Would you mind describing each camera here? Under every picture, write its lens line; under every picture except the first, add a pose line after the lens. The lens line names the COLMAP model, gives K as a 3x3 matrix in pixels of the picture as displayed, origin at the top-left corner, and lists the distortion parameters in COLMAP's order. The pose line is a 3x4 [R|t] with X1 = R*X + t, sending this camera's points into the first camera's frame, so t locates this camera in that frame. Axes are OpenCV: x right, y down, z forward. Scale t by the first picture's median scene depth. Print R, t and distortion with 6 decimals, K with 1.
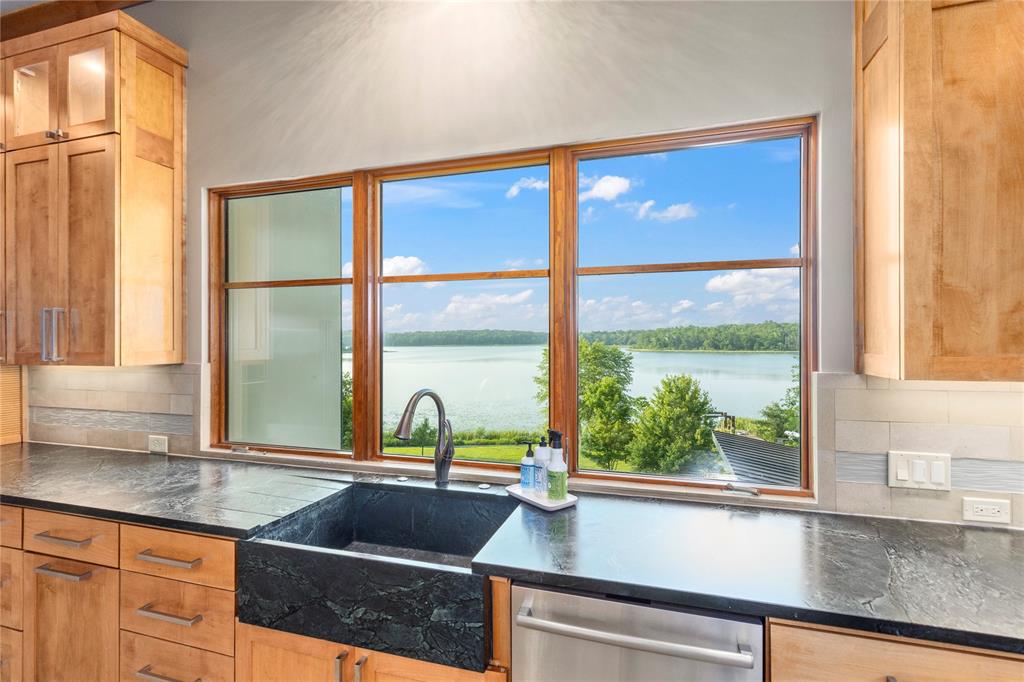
lens RADIAL K [[482.4, 0, 507.2], [0, 482.4, 342.2], [0, 0, 1]] dist [-0.001706, -0.000049]
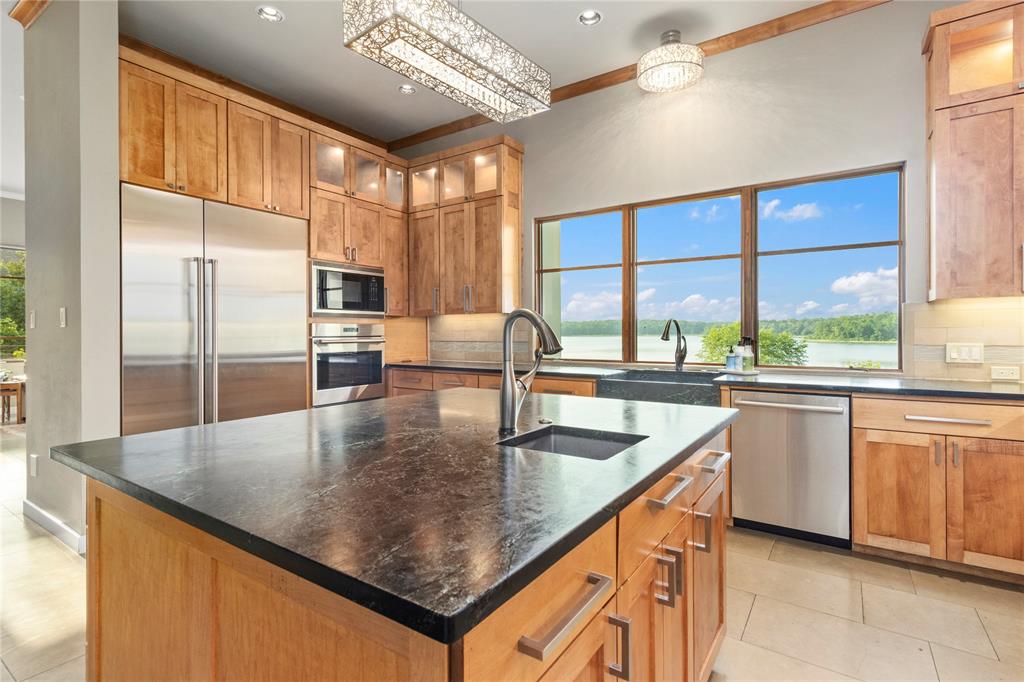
lens RADIAL K [[482.4, 0, 517.7], [0, 482.4, 333.7], [0, 0, 1]] dist [-0.001706, -0.000049]
pose [[0.958762, -0.000600, -0.284210, -0.182473], [0.001626, 0.999993, 0.003376, 0.127489], [0.284206, -0.003699, 0.958756, -0.876212]]
